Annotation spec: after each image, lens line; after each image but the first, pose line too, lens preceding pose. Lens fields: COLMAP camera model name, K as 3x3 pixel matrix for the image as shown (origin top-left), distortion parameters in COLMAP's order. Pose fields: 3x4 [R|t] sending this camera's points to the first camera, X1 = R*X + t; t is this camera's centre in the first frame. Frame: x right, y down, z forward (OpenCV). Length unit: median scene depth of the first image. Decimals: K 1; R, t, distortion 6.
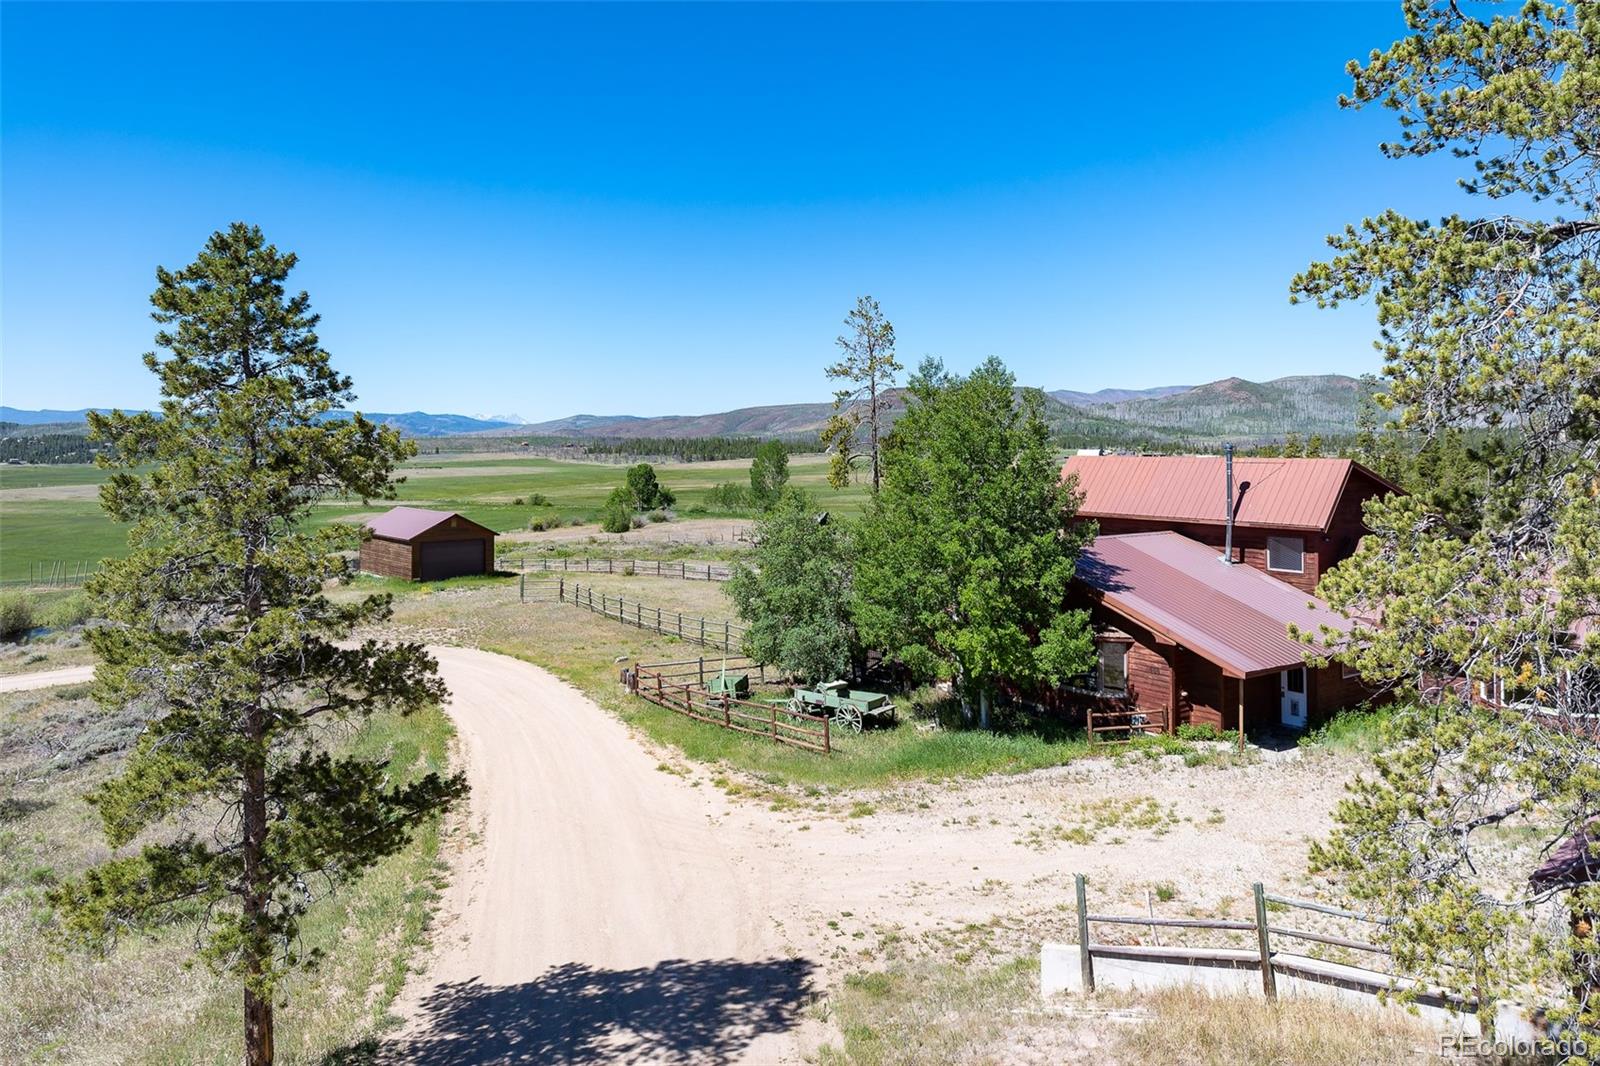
lens RADIAL K [[1179.6, 0, 827.6], [0, 1179.6, 441.0], [0, 0, 1]] dist [0.000875, 0.004691]
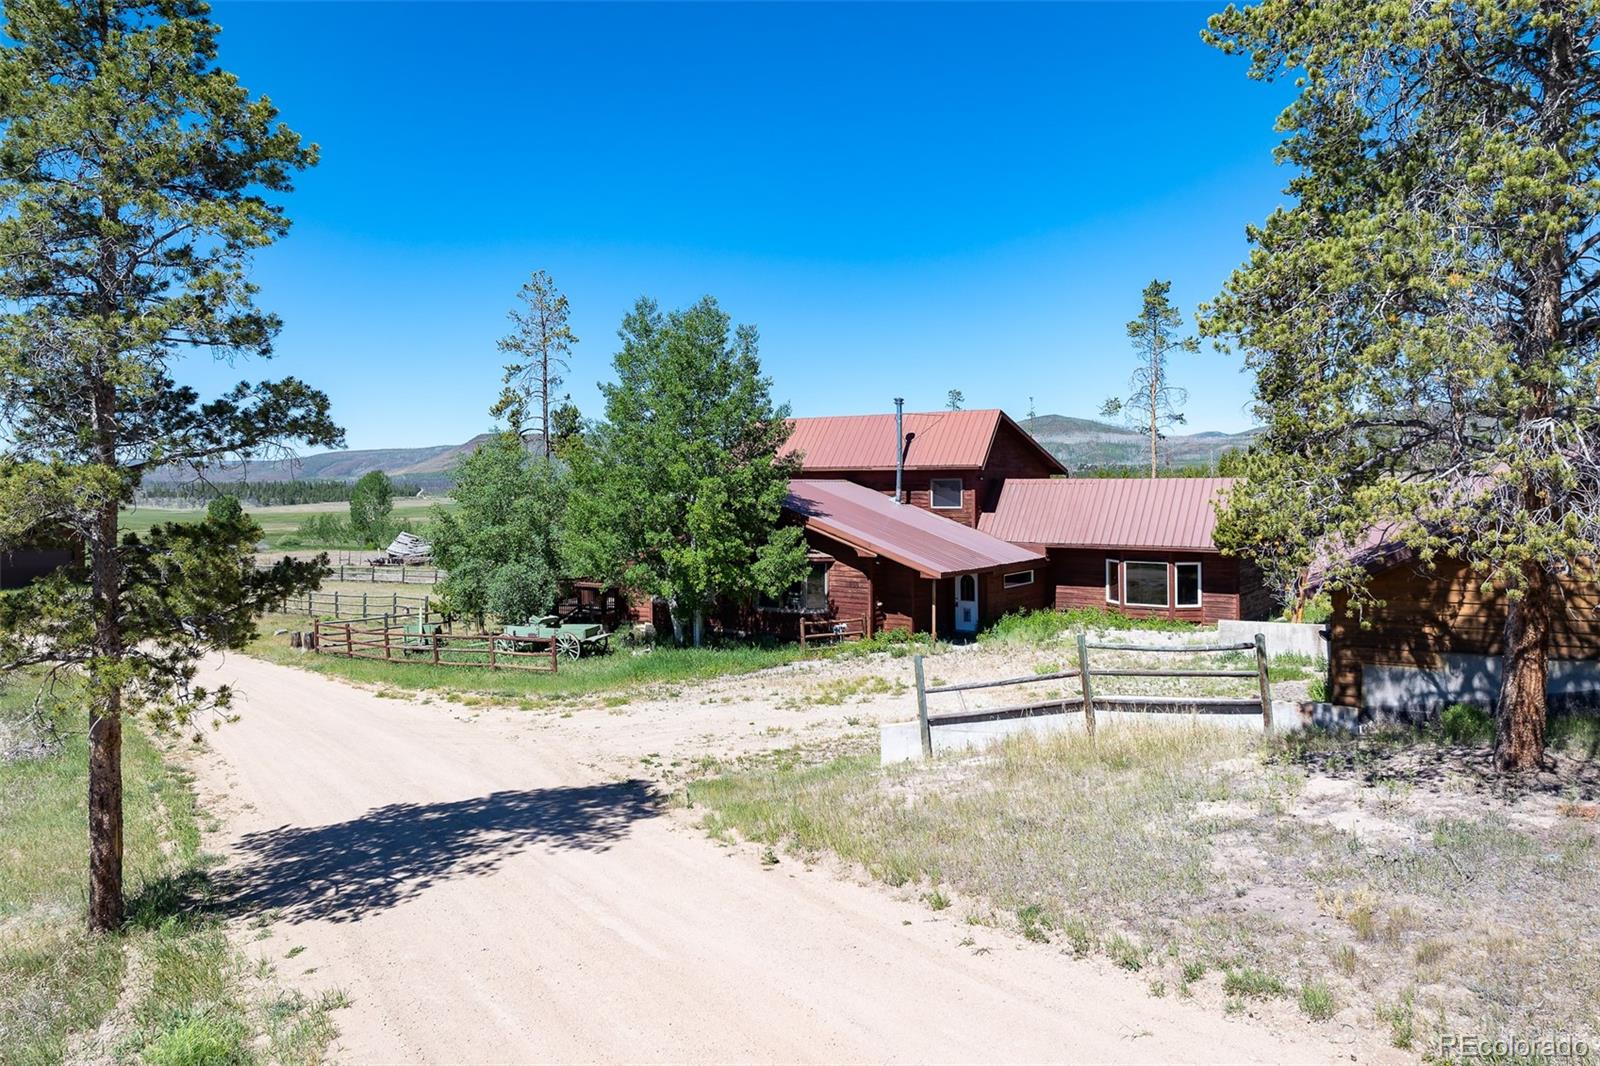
lens RADIAL K [[1115.8, 0, 794.4], [0, 1115.8, 495.8], [0, 0, 1]] dist [0.002868, -0.000672]
pose [[0.946972, 0.001685, 0.321310, -0.110608], [-0.003769, 0.999976, 0.005863, 0.104379], [-0.321293, -0.006763, 0.946956, 0.028317]]
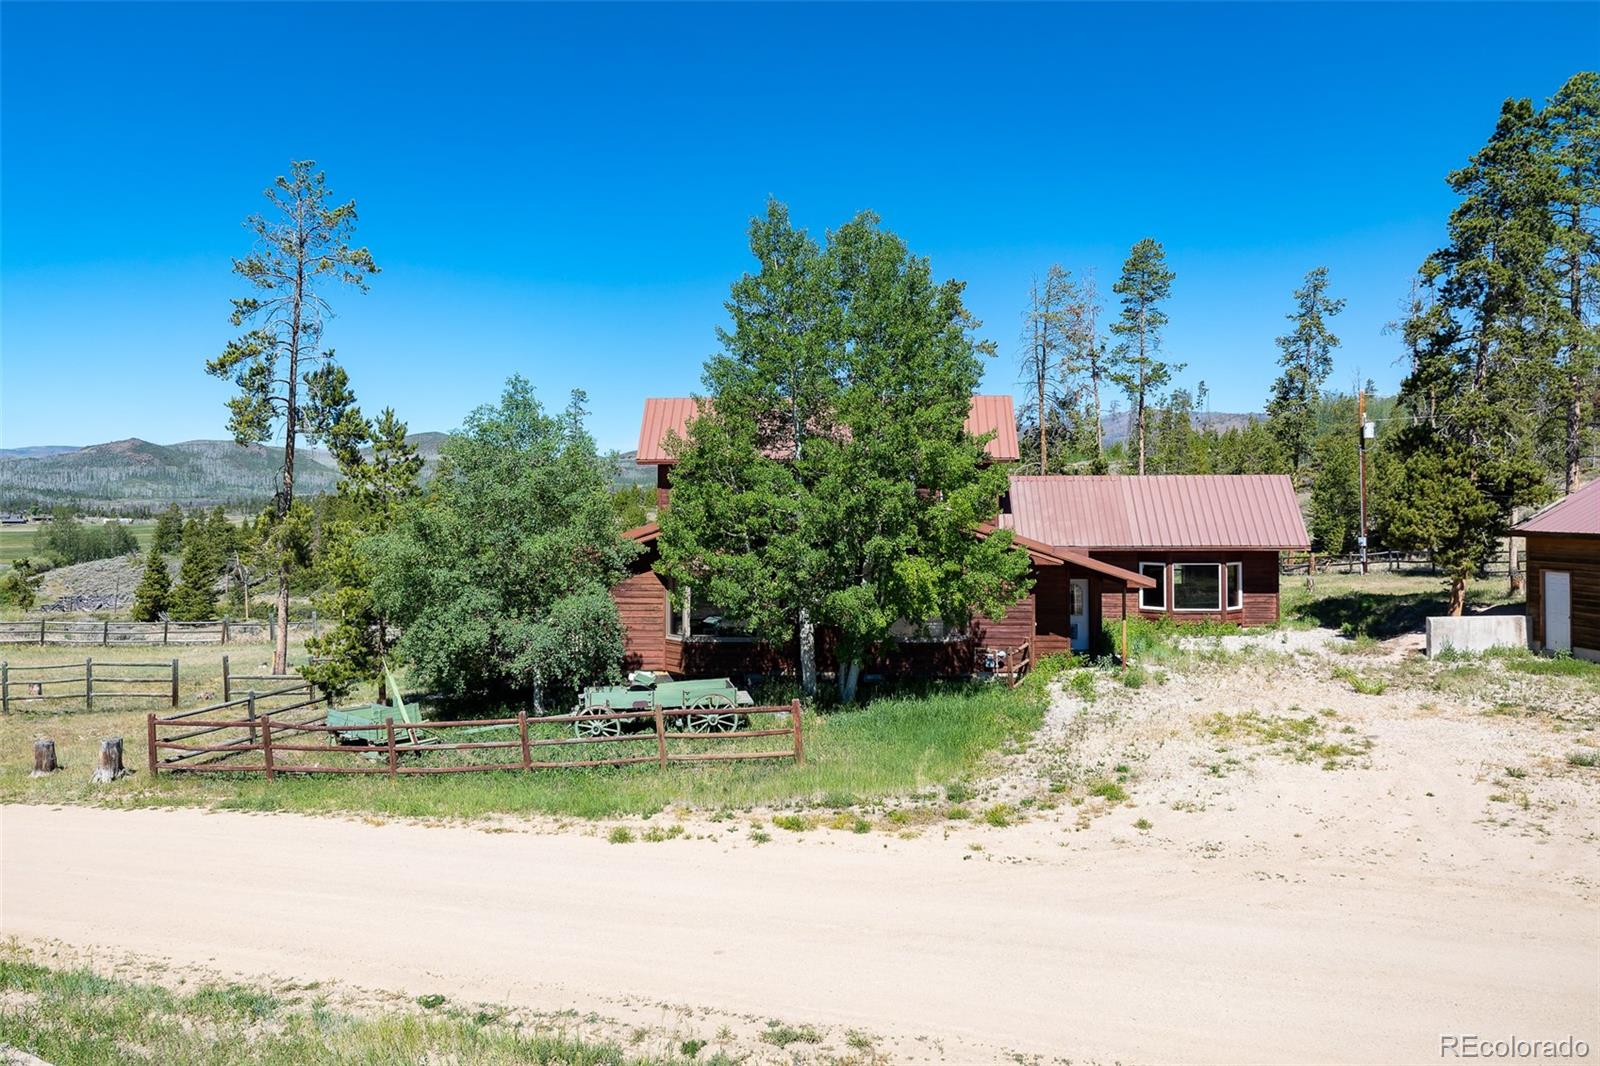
lens RADIAL K [[1115.8, 0, 794.4], [0, 1115.8, 495.8], [0, 0, 1]] dist [0.002868, -0.000672]
pose [[0.630547, 0.010927, 0.776074, -0.456574], [-0.000134, 0.999902, -0.013970, 0.127038], [-0.776151, 0.008705, 0.630487, 0.595898]]
